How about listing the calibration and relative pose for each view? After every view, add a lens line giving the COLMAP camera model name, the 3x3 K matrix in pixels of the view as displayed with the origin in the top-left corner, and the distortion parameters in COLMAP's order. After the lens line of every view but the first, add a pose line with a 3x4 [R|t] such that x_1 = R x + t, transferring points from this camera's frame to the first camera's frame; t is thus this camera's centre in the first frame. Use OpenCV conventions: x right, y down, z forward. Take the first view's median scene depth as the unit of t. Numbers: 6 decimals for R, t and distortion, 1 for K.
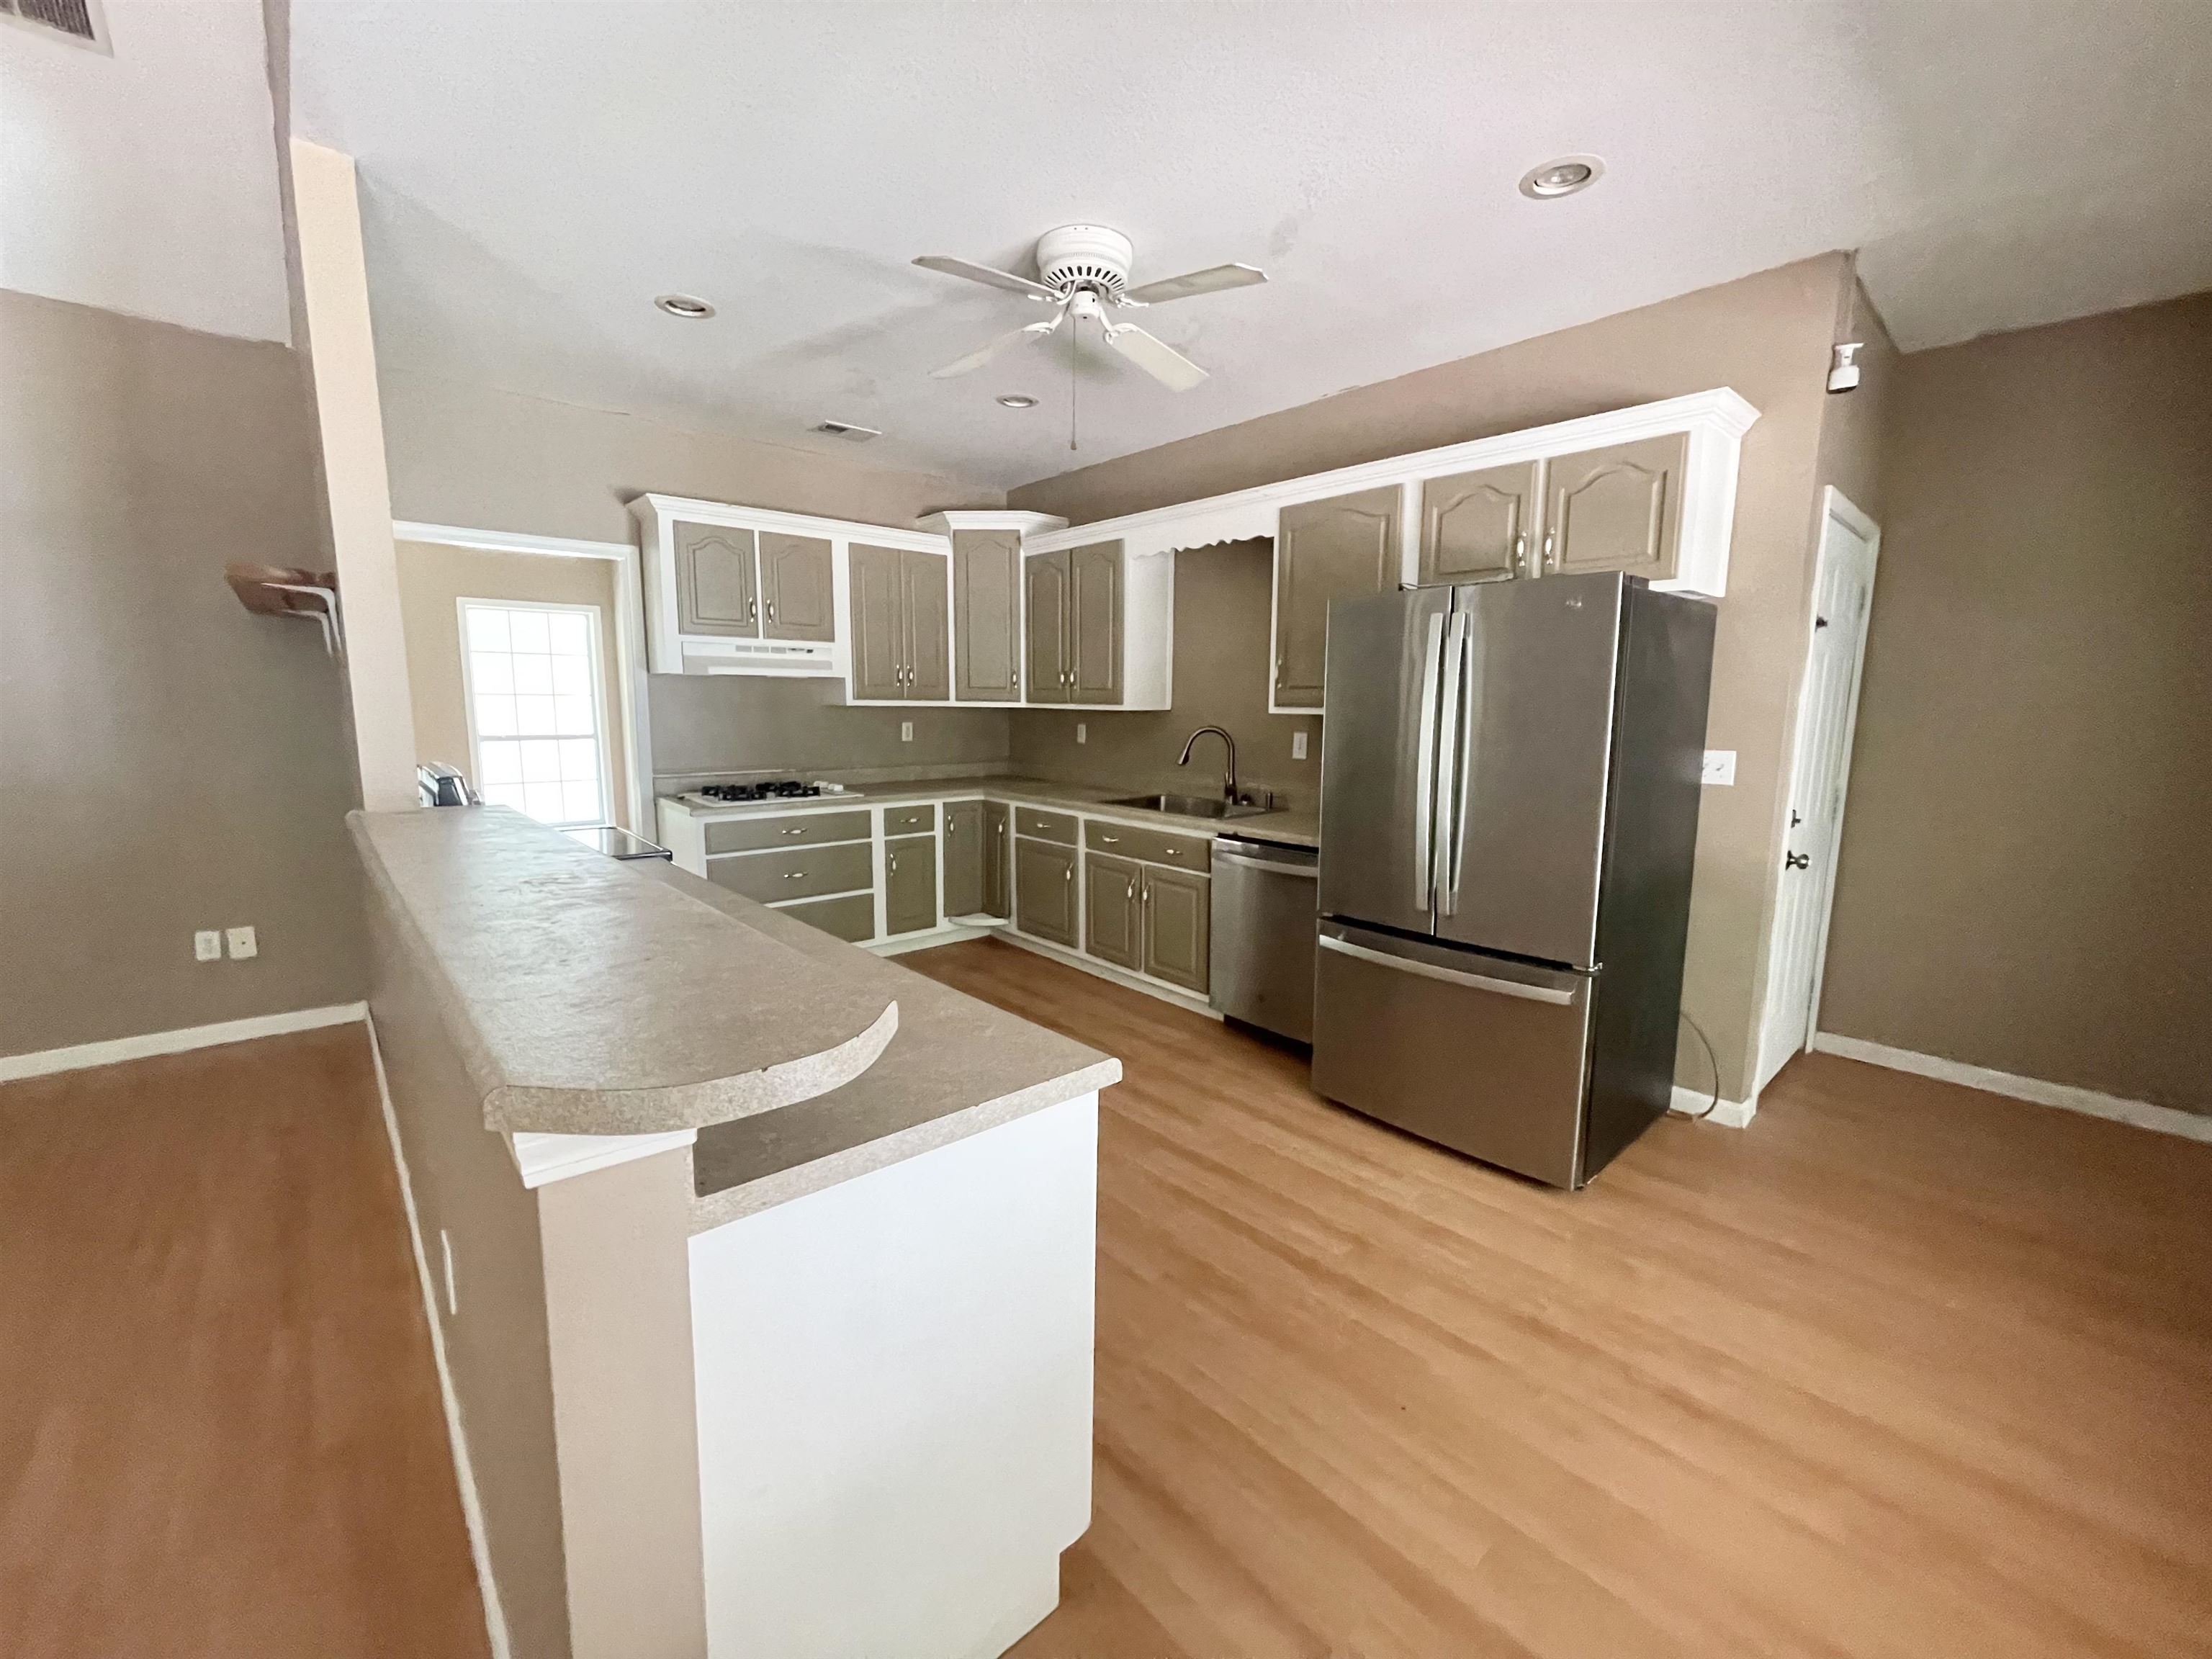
lens RADIAL K [[895.0, 0, 1084.6], [0, 895.0, 826.6], [0, 0, 1]] dist [-0.001104, 0.000915]
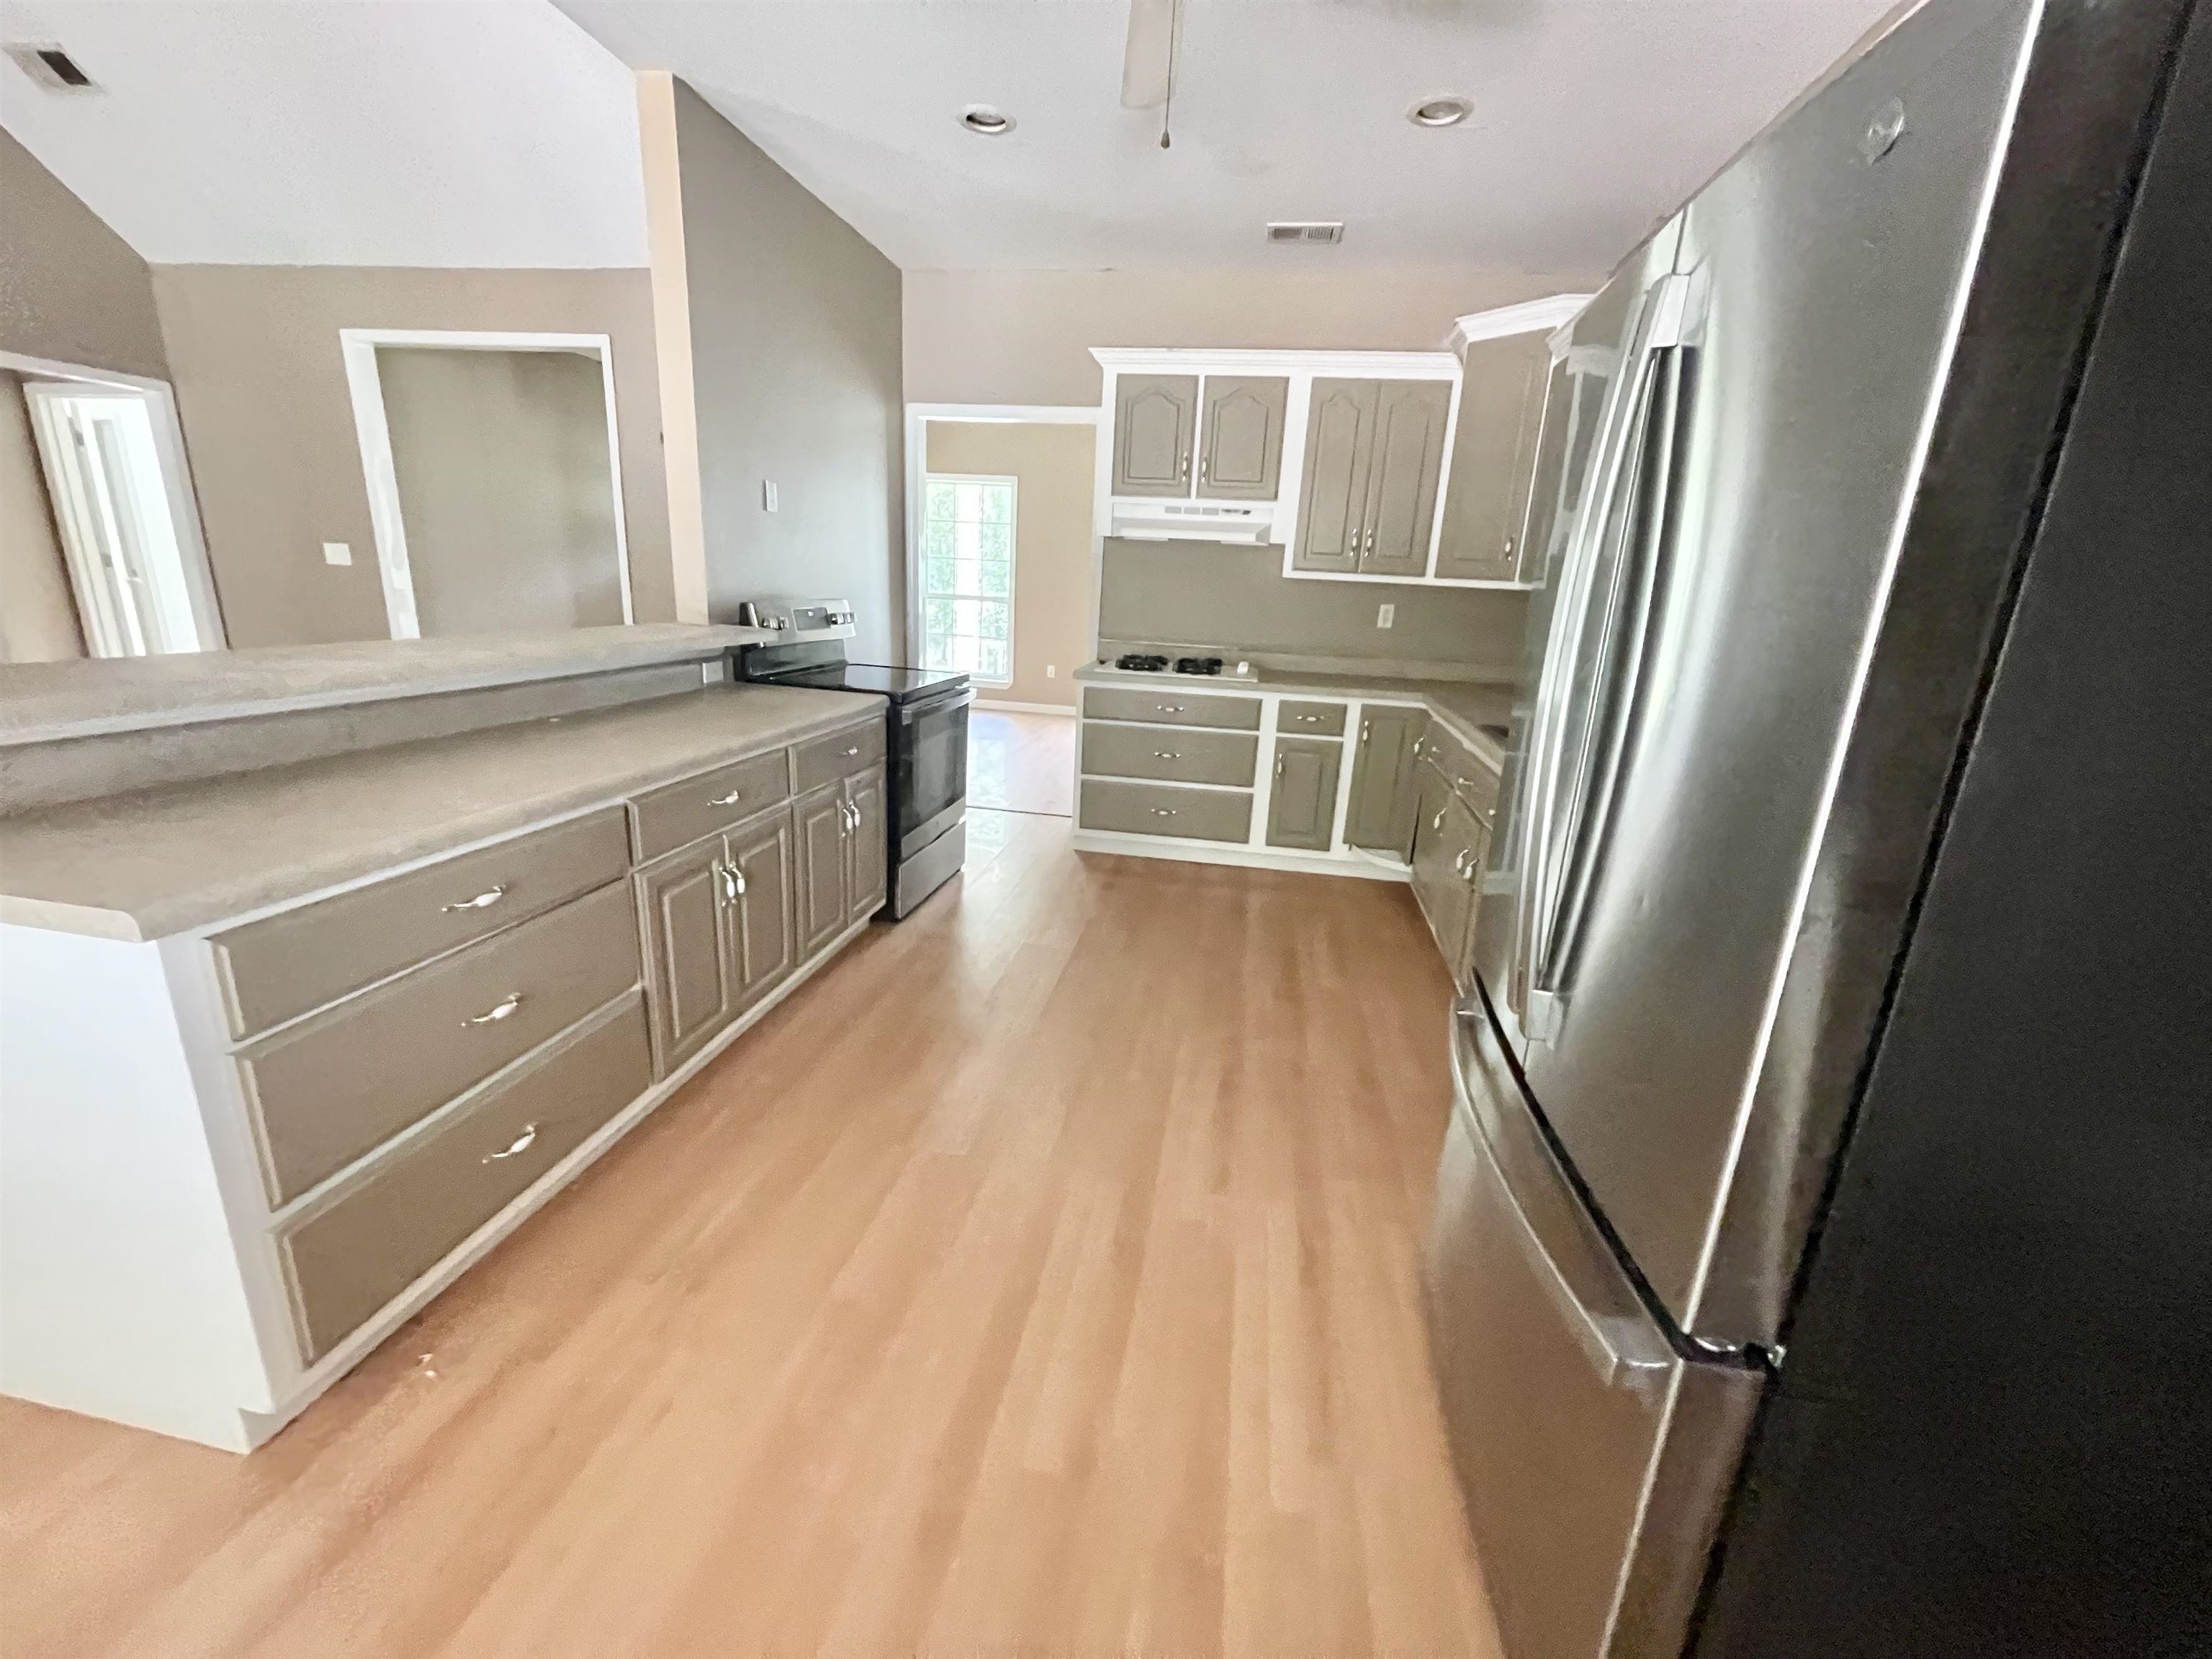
lens RADIAL K [[895.0, 0, 1110.8], [0, 895.0, 820.4], [0, 0, 1]] dist [-0.001104, 0.000915]
pose [[0.631664, 0.229440, -0.740512, 0.332209], [-0.154178, 0.973299, 0.170052, -0.028355], [0.759757, 0.006755, 0.650172, 0.318516]]
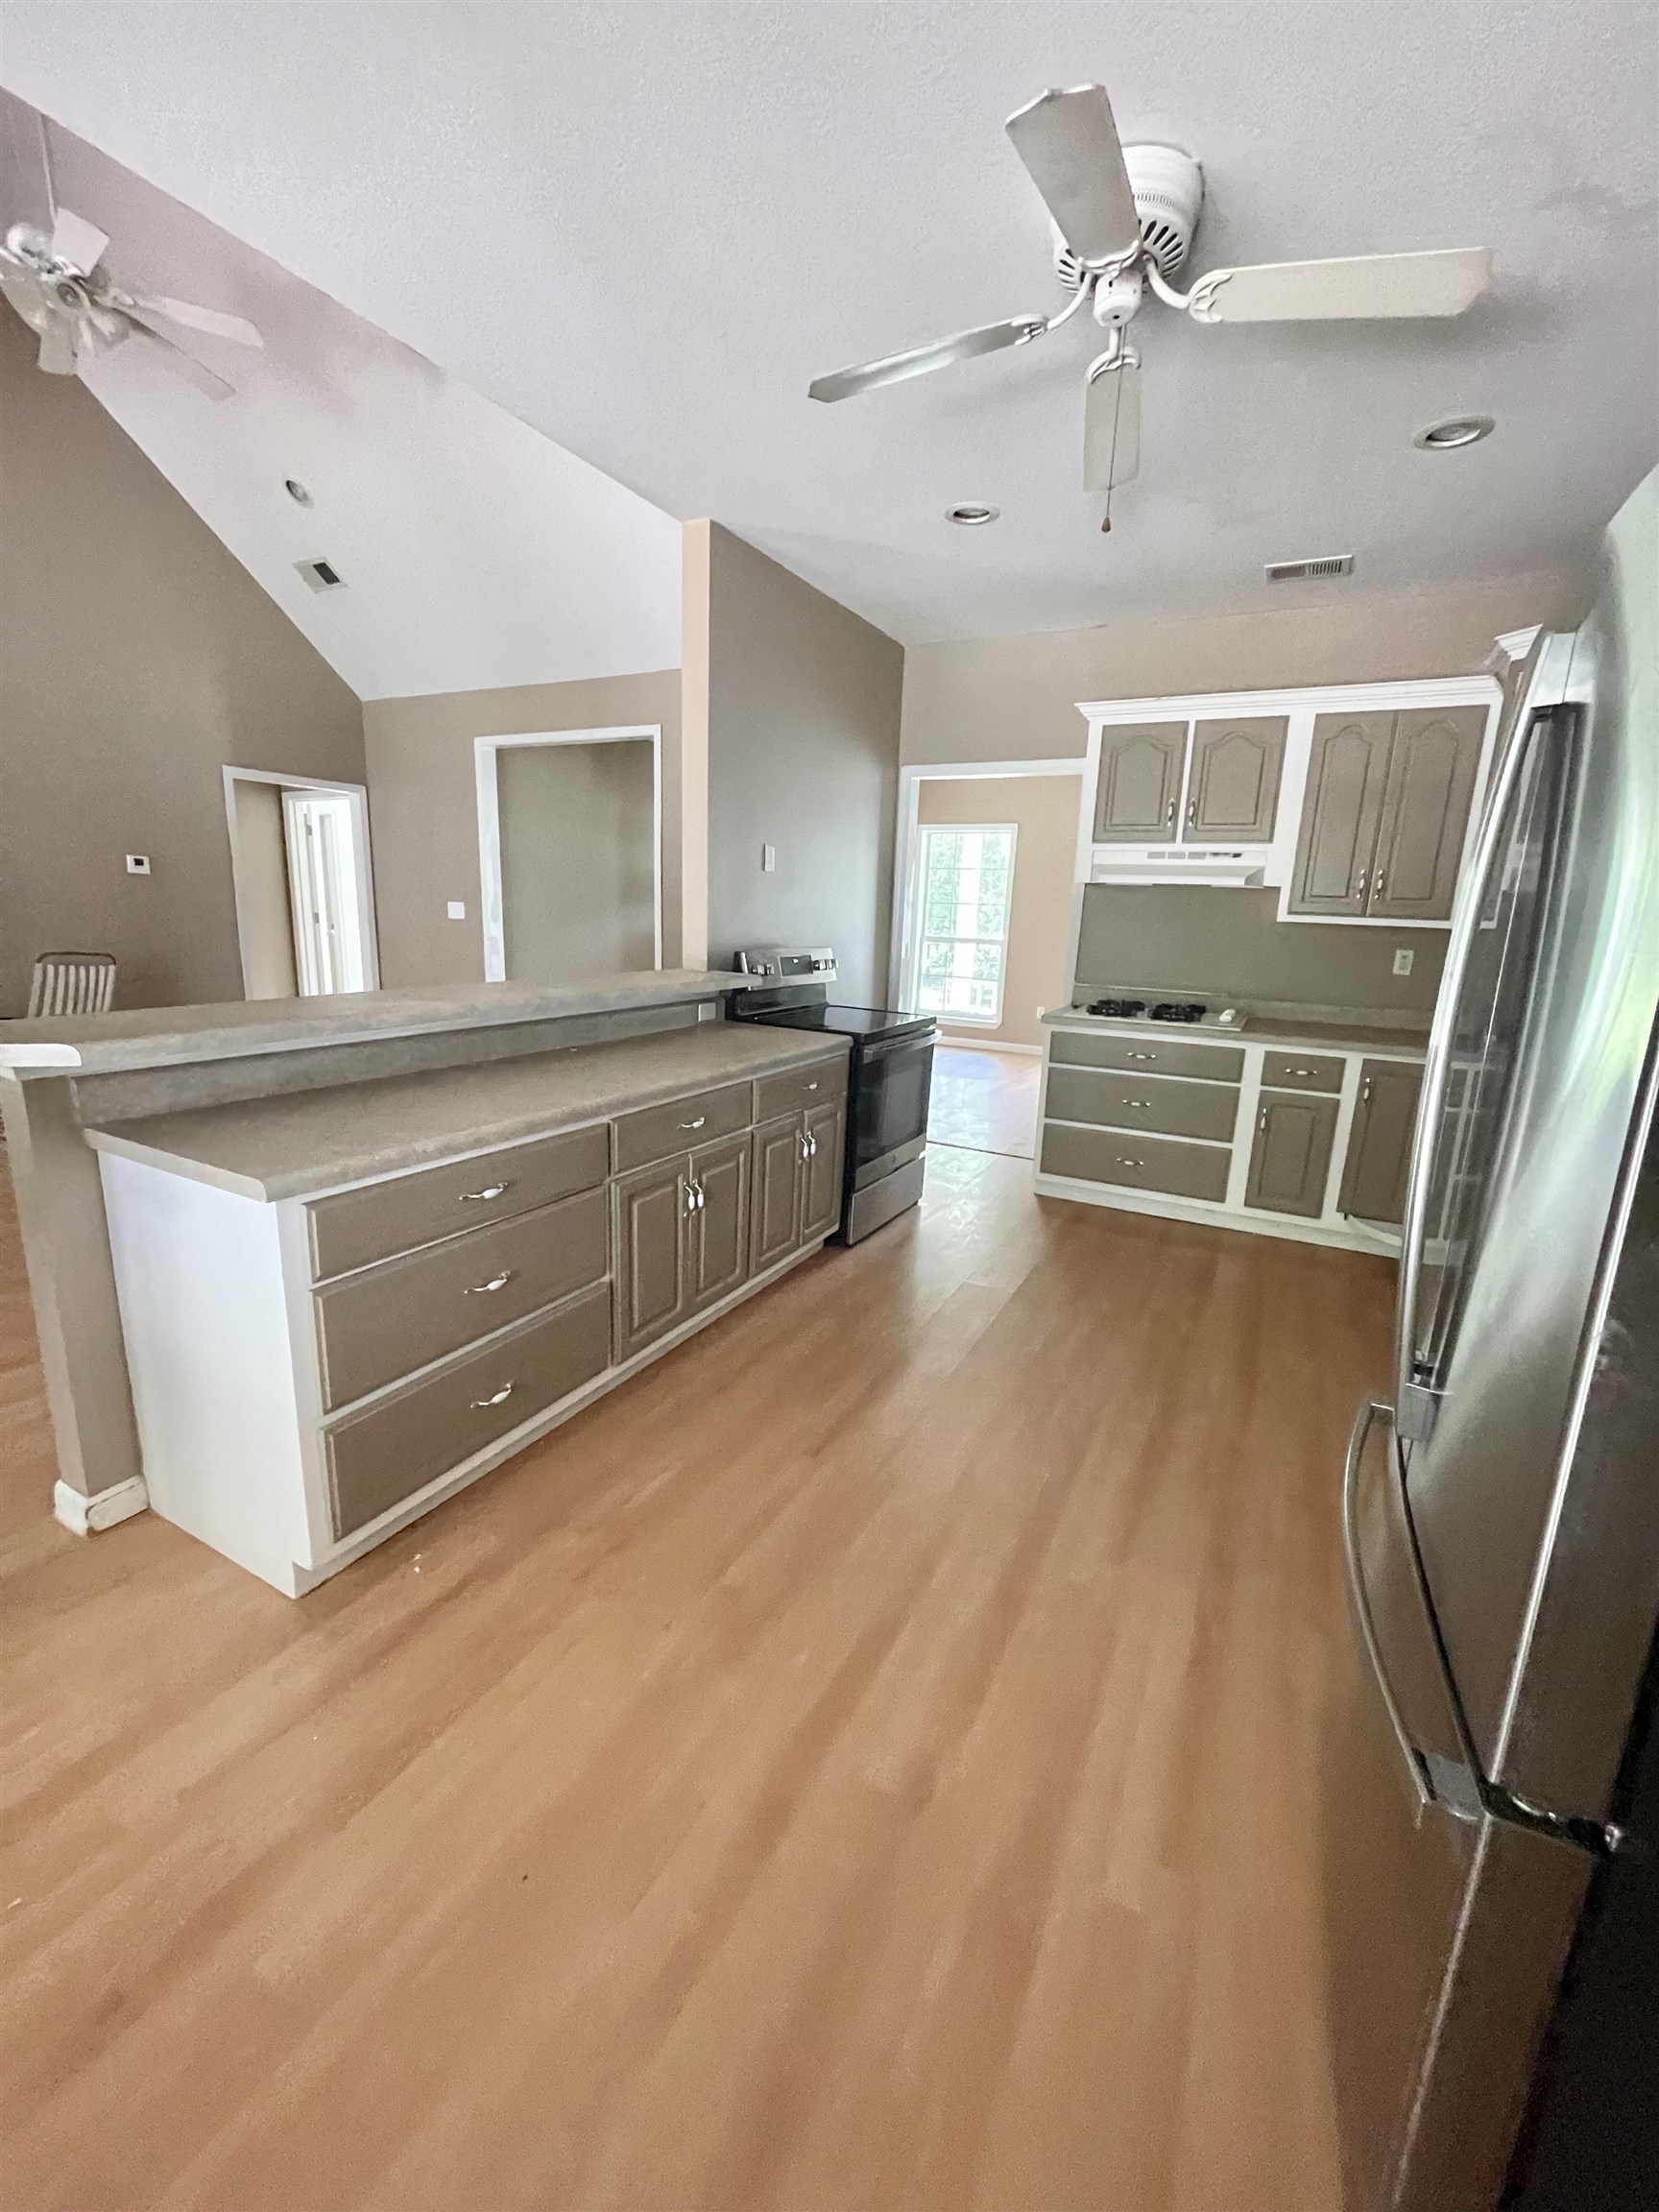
lens RADIAL K [[895.0, 0, 833.4], [0, 895.0, 1094.8], [0, 0, 1]] dist [-0.001104, 0.000915]
pose [[0.359928, 0.202655, -0.910705, 0.371684], [-0.162564, 0.974815, 0.152673, -0.041043], [0.918708, 0.093097, 0.383807, 0.338617]]
